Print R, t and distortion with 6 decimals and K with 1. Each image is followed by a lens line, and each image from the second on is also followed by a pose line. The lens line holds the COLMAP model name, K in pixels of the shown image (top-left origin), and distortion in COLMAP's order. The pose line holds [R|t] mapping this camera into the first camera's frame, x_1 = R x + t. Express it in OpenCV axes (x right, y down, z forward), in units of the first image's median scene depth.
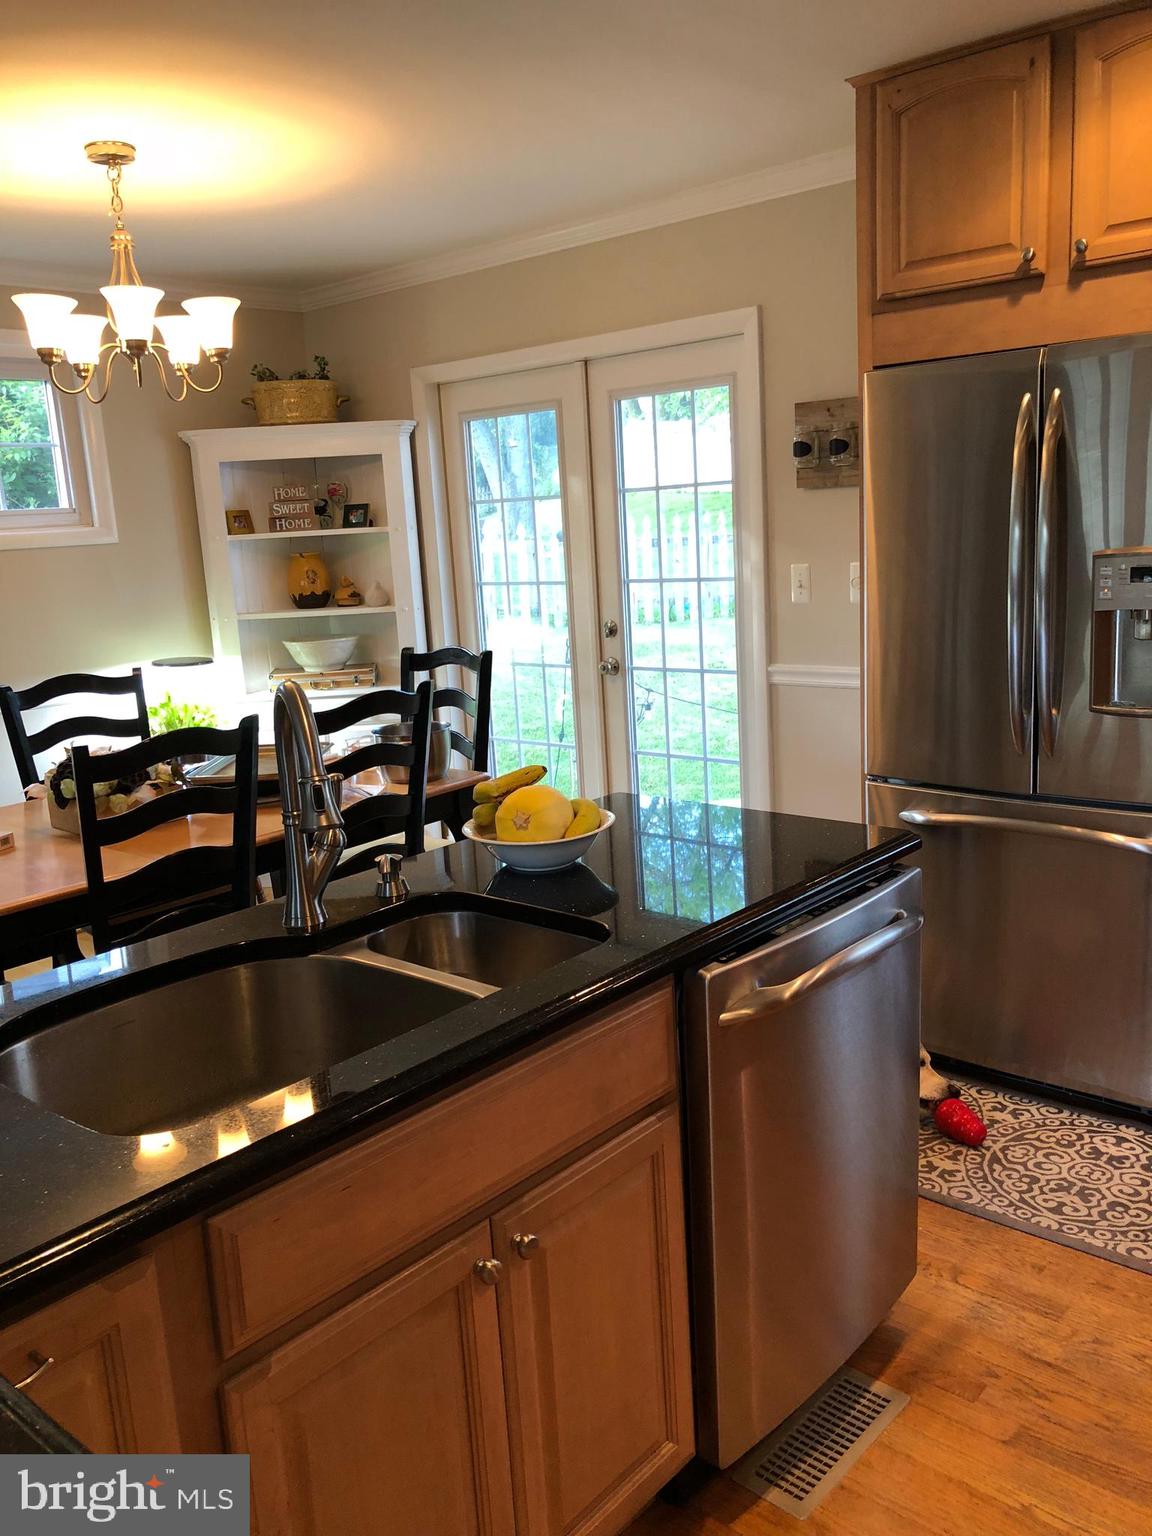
lens RADIAL K [[1261.9, 0, 573.5], [0, 1261.9, 775.3], [0, 0, 1]] dist [0.017252, 0.004272]
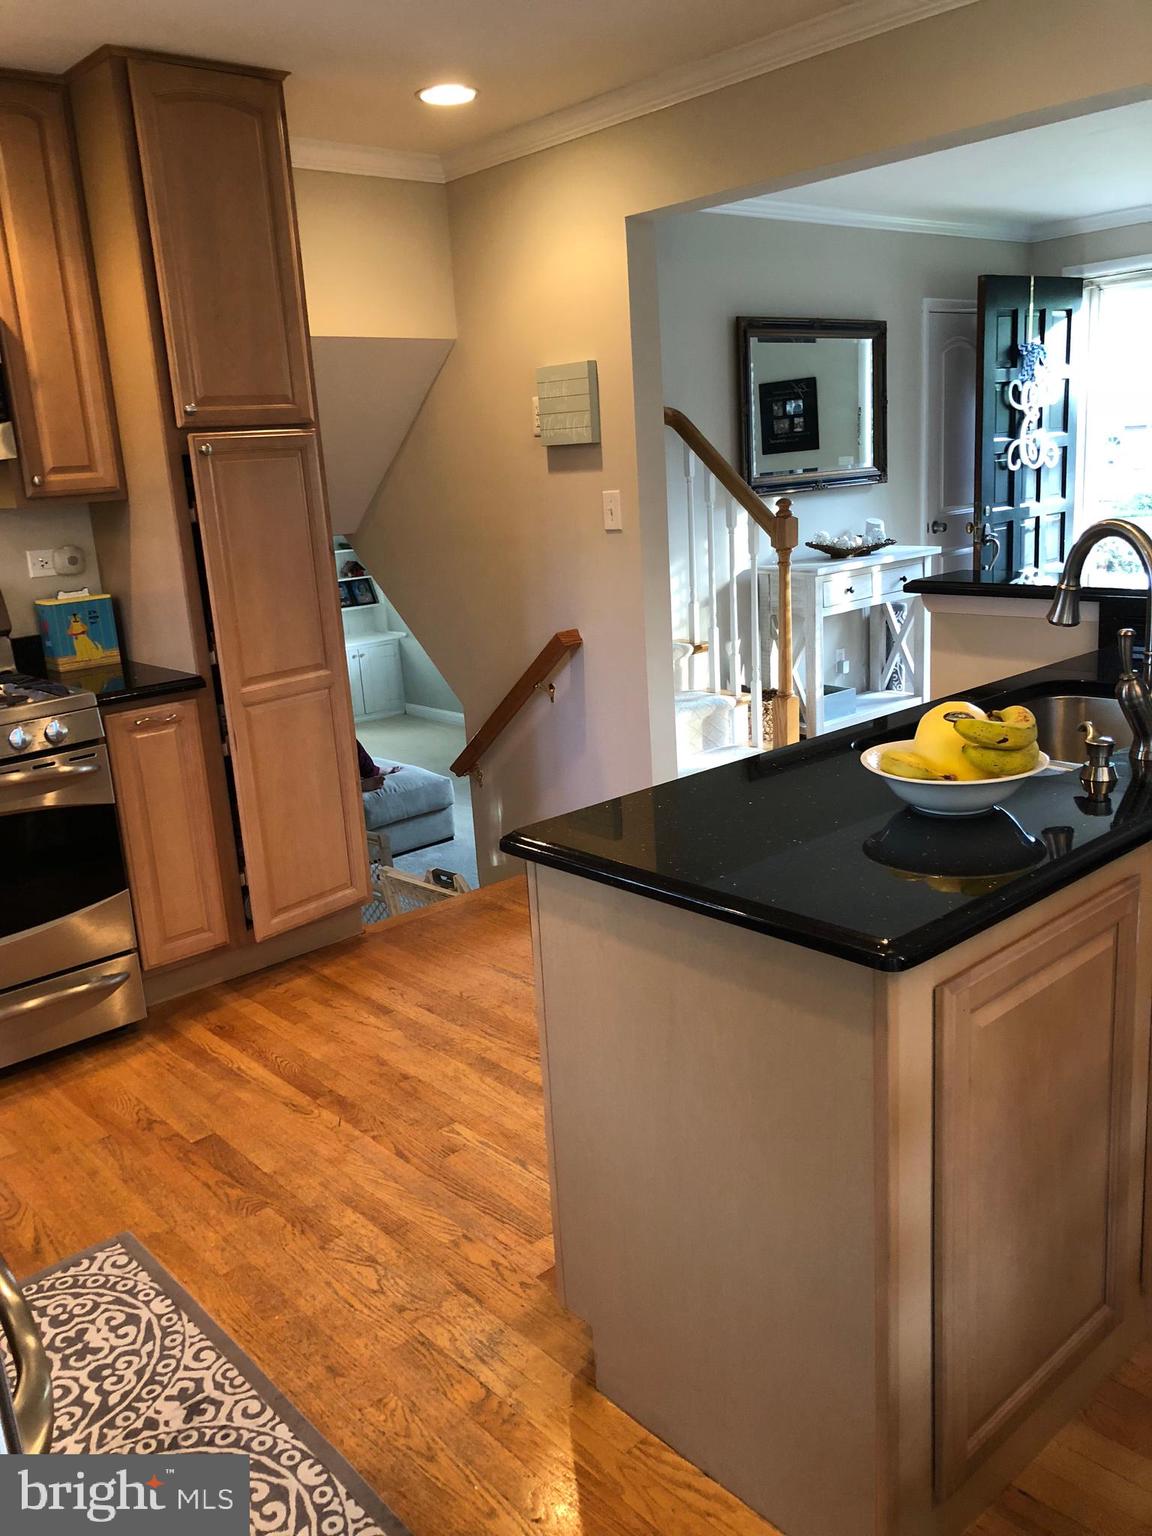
lens RADIAL K [[1261.9, 0, 575.9], [0, 1261.9, 766.0], [0, 0, 1]] dist [0.017252, 0.004272]
pose [[-0.985339, 0.088838, 0.145651, 0.075993], [0.143400, 0.893778, 0.424967, -0.284055], [-0.092427, 0.439623, -0.893414, 1.389704]]
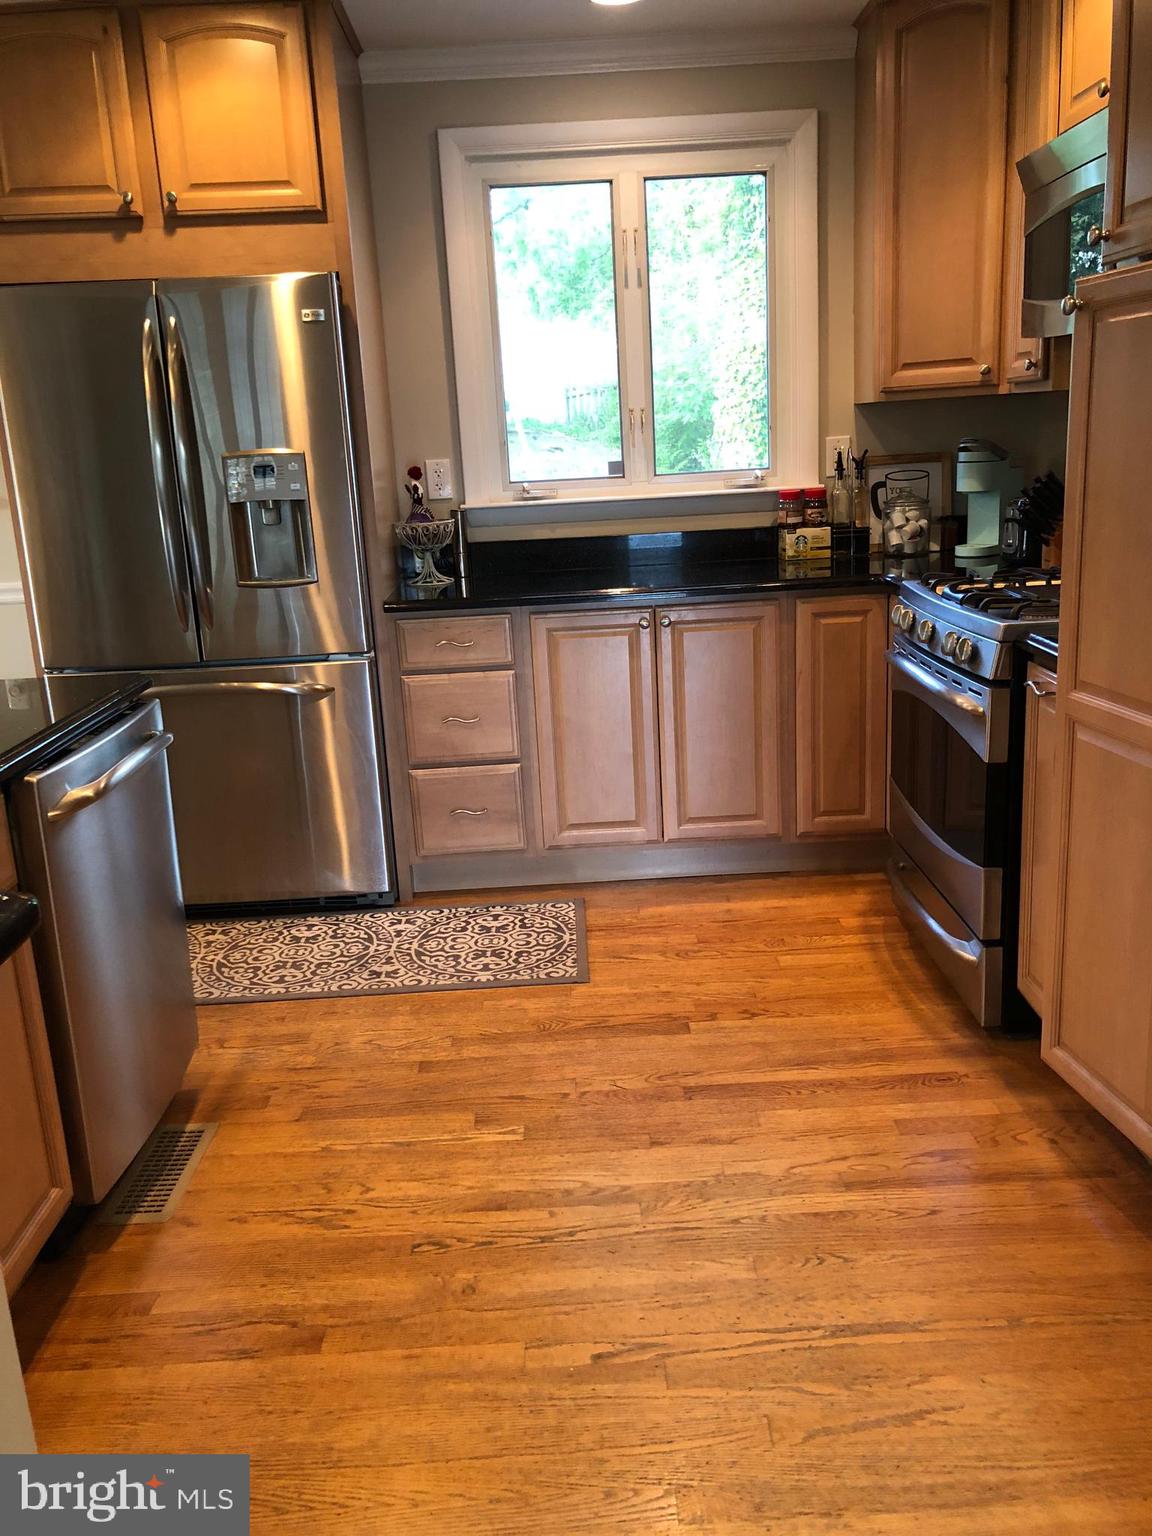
lens RADIAL K [[1261.9, 0, 576.7], [0, 1261.9, 758.2], [0, 0, 1]] dist [0.017252, 0.004272]
pose [[0.743399, -0.145071, 0.652925, -0.177522], [0.136414, 0.988561, 0.064328, 0.083035], [-0.654789, 0.041247, 0.754685, -0.135384]]
